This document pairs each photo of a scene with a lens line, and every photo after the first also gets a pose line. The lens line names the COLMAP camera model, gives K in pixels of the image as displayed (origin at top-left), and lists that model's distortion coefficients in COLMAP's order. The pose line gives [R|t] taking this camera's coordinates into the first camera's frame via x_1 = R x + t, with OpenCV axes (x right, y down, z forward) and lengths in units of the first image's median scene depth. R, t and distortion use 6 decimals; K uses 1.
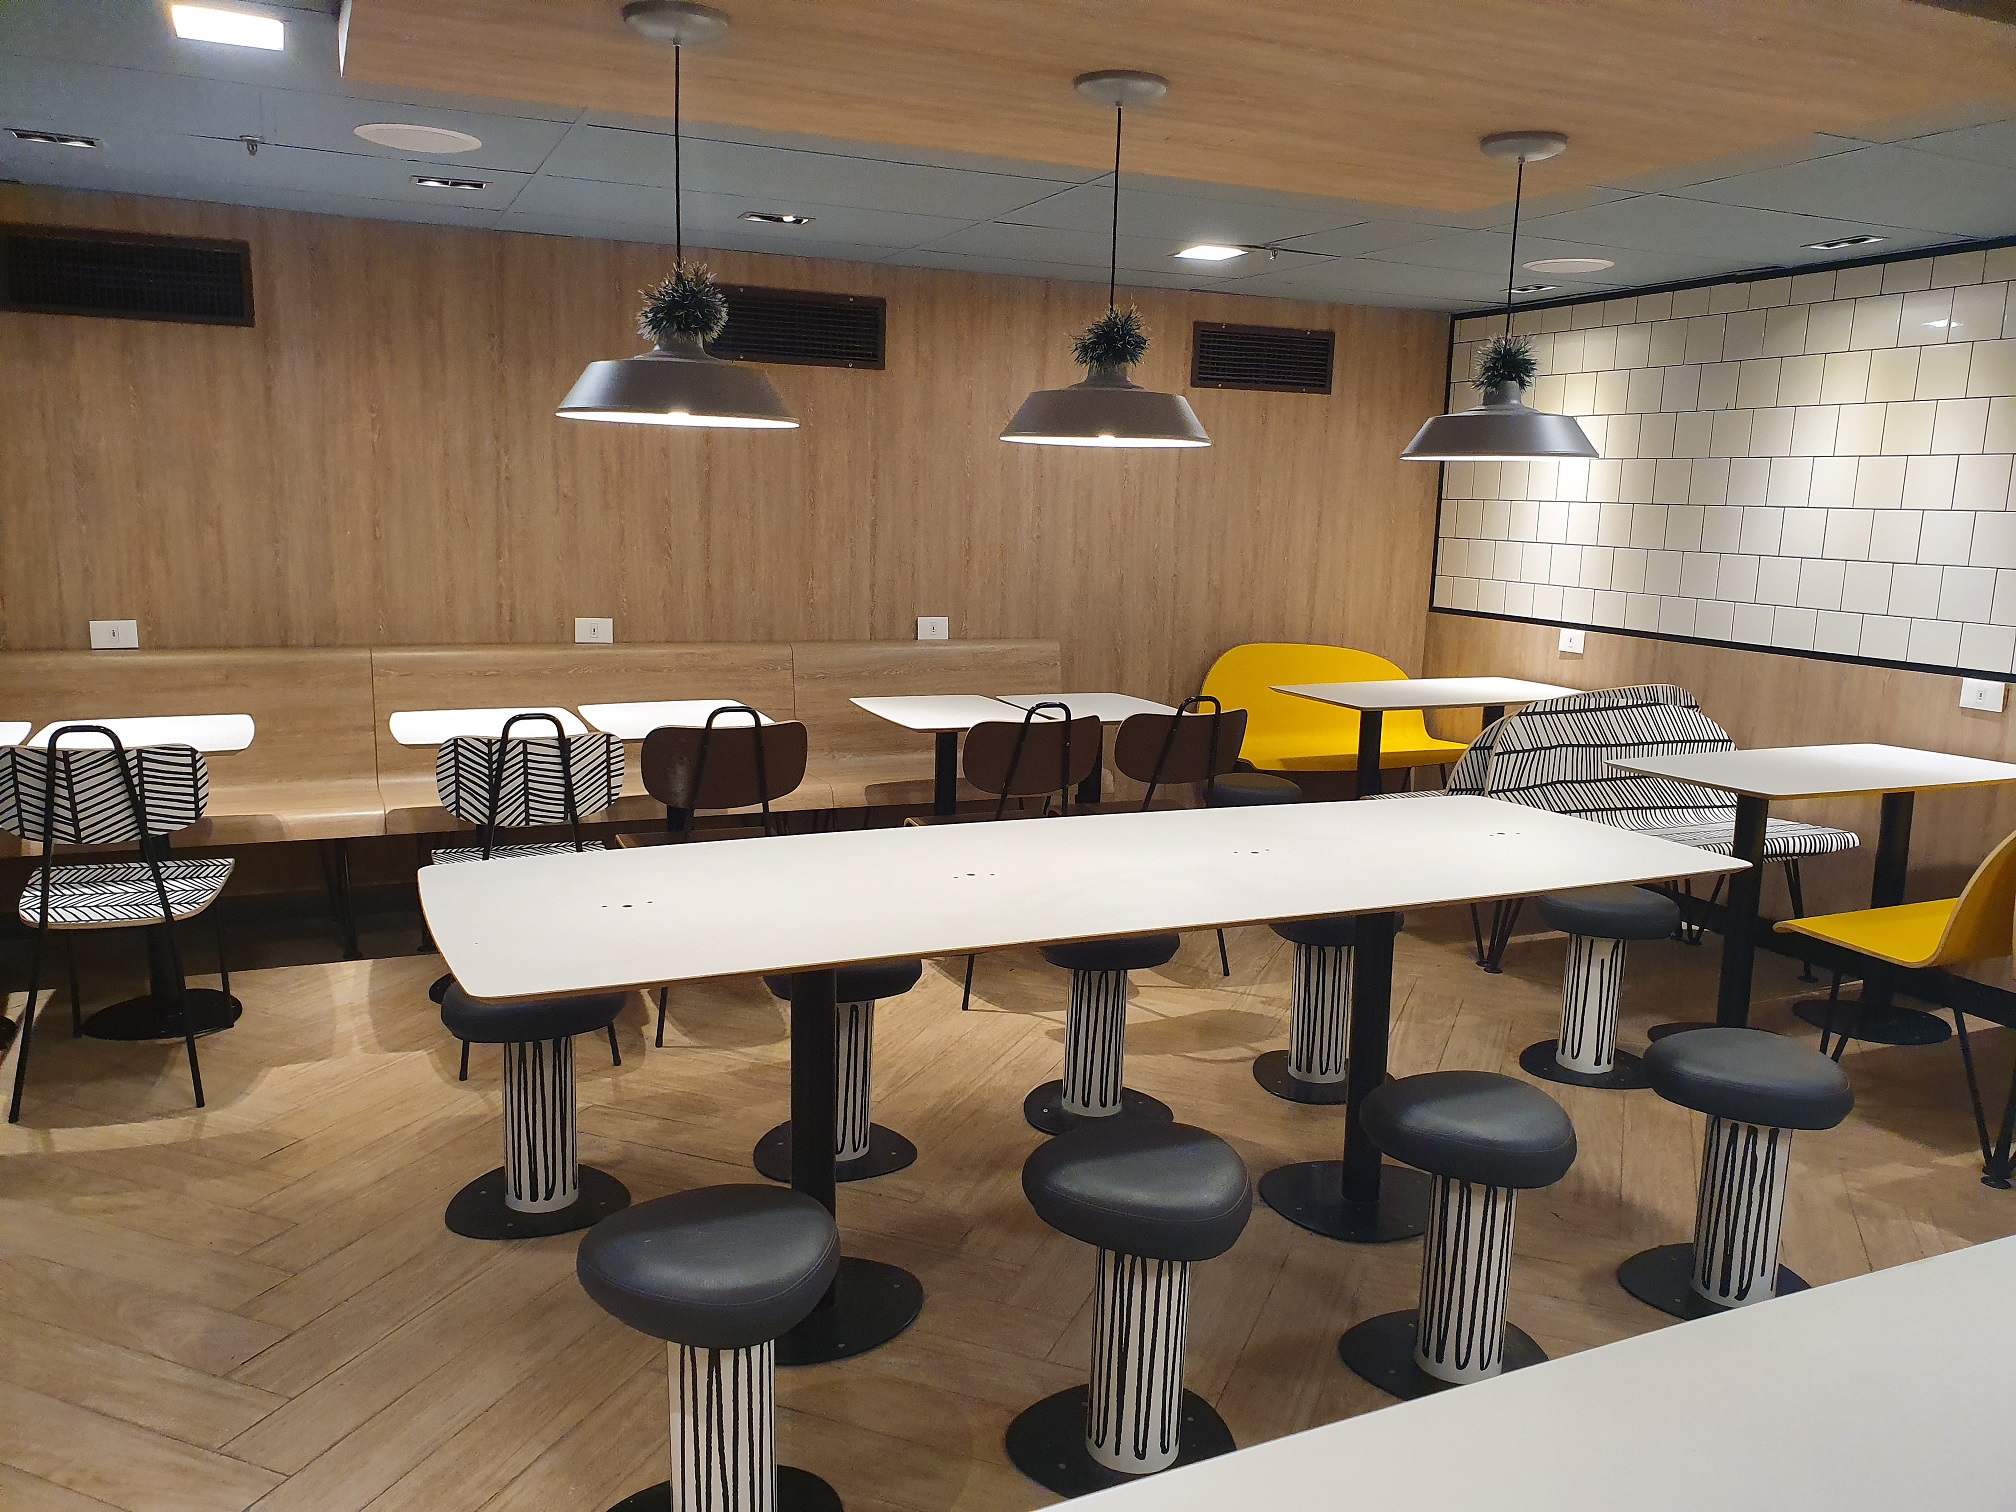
lens RADIAL K [[1549.6, 0, 1008.9], [0, 1549.6, 777.0], [0, 0, 1]] dist [0.176519, -0.360490]
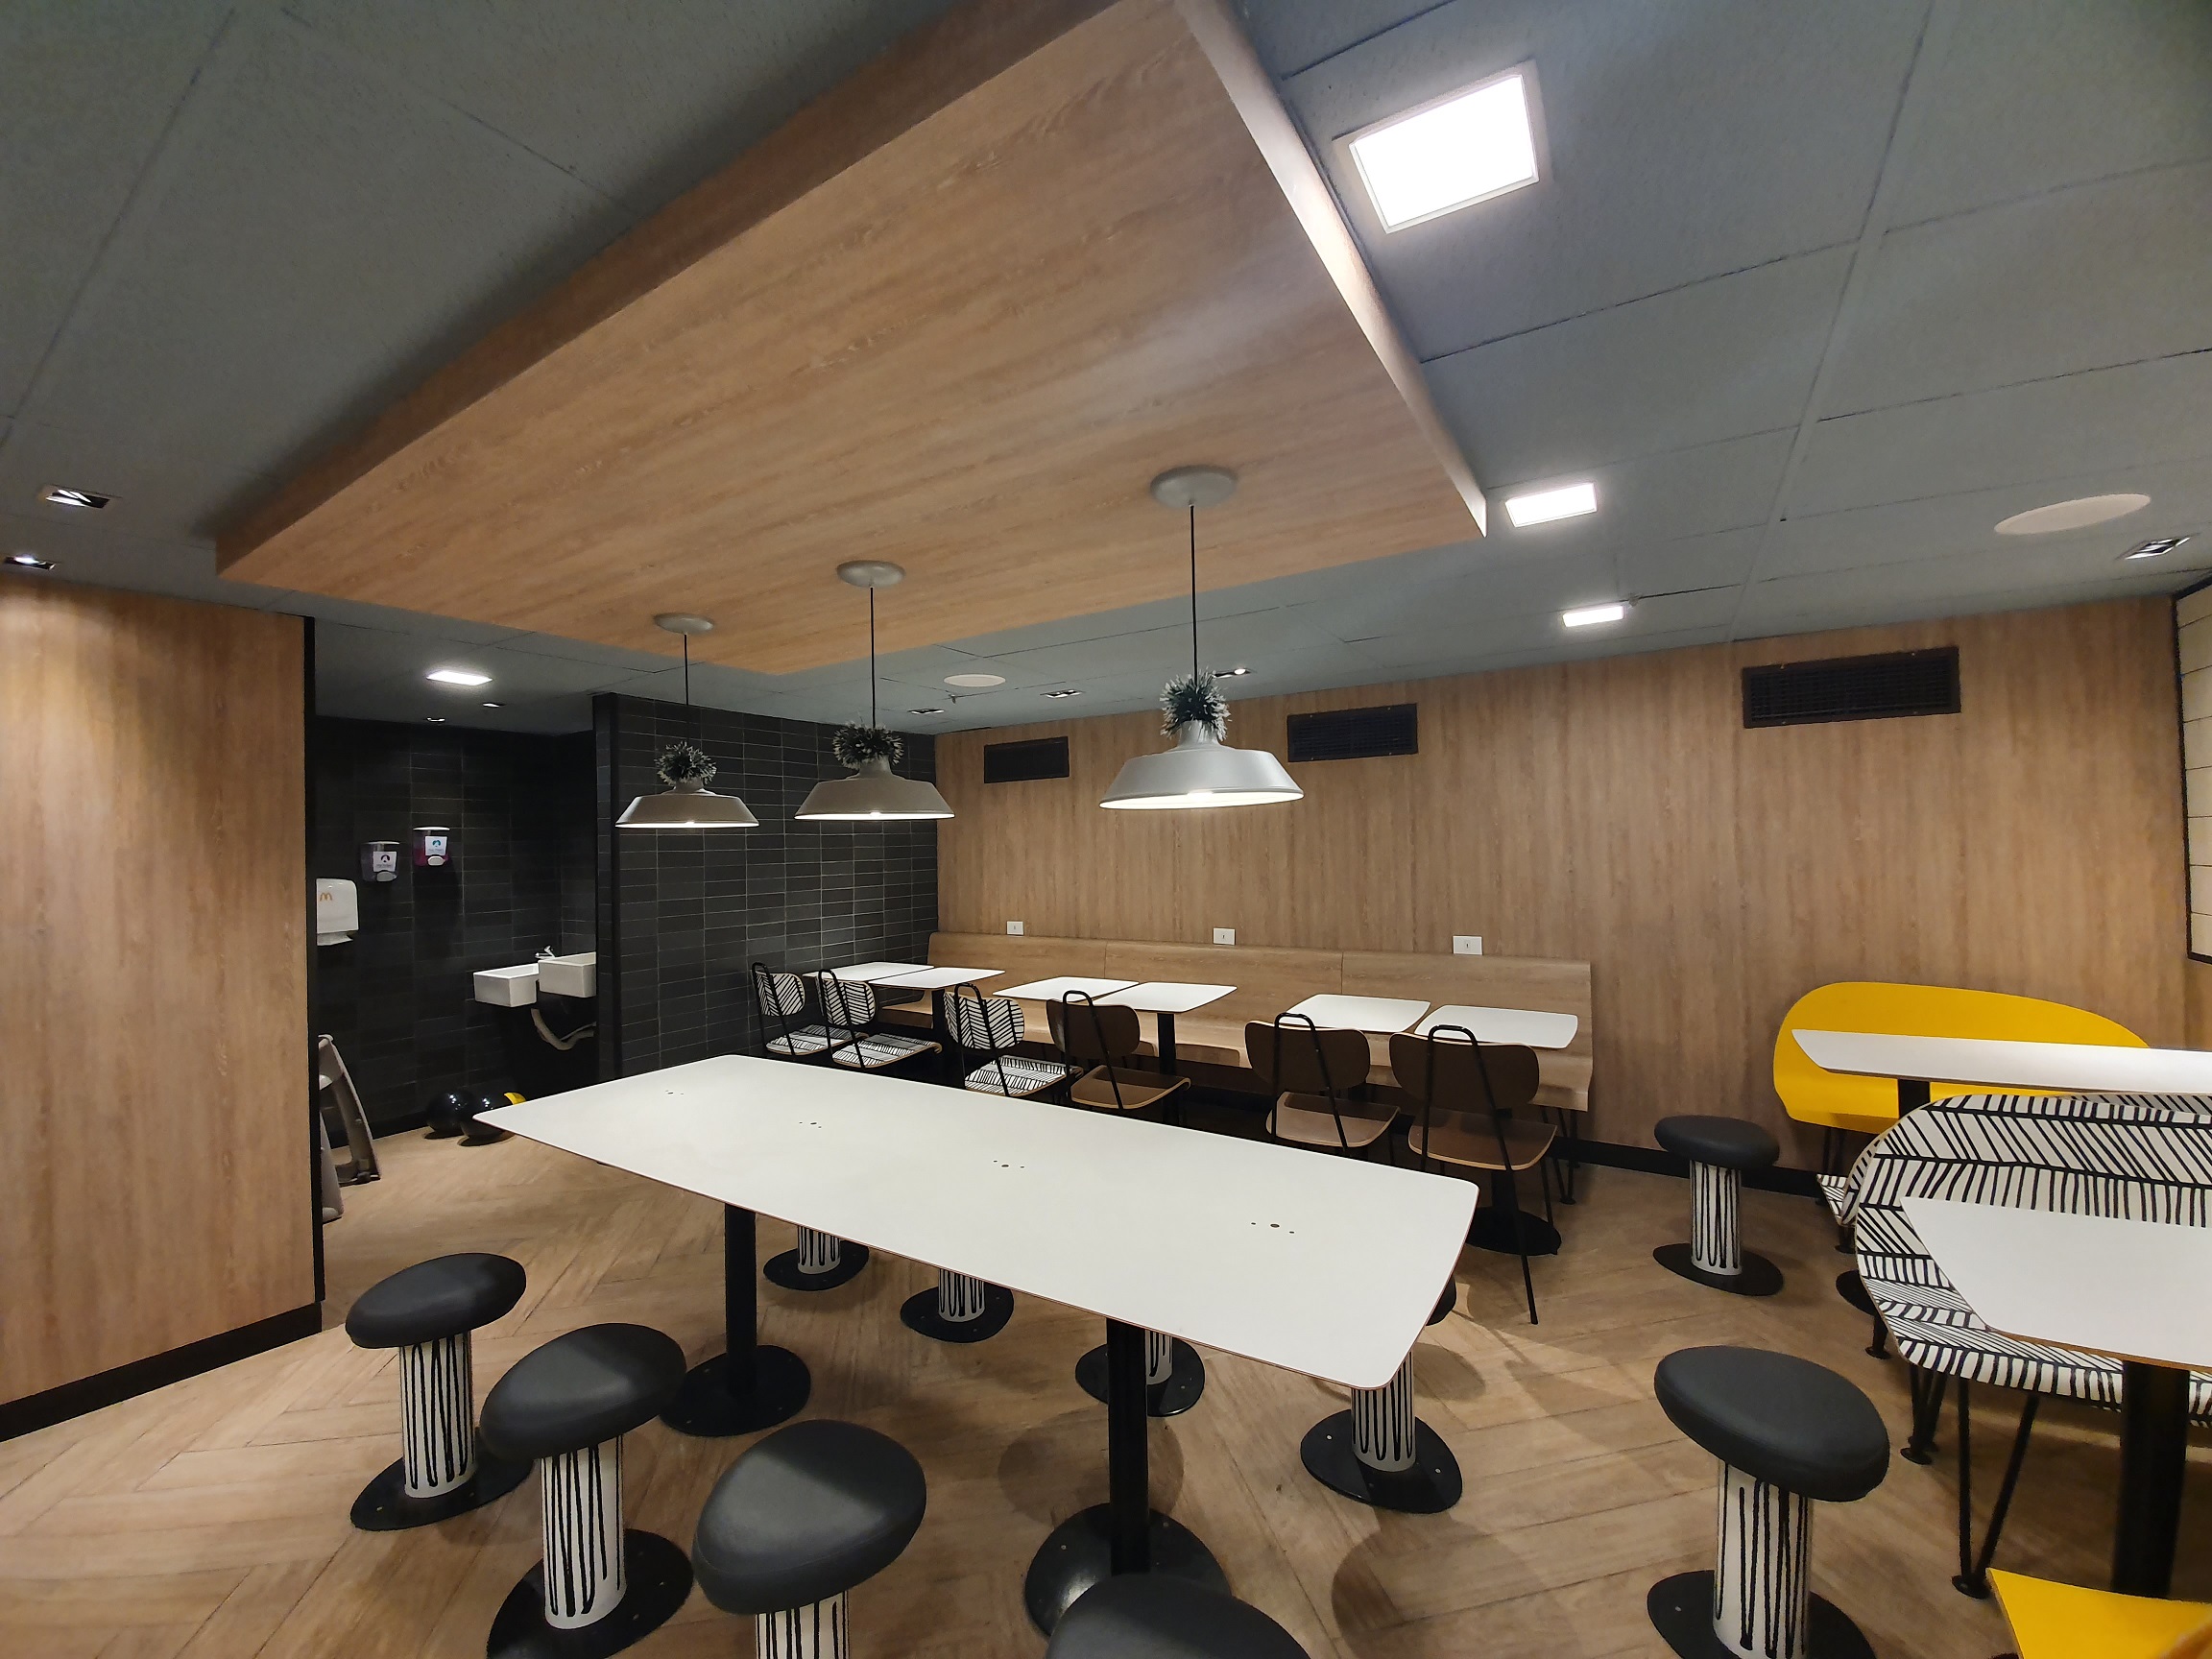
lens RADIAL K [[883.2, 0, 1096.9], [0, 883.2, 830.9], [0, 0, 1]] dist [-0.000389, -0.012182]
pose [[0.549138, -0.052023, -0.834111, 0.402008], [-0.112034, 0.984470, -0.135159, -0.060238], [0.828188, 0.167670, 0.534781, 0.378072]]
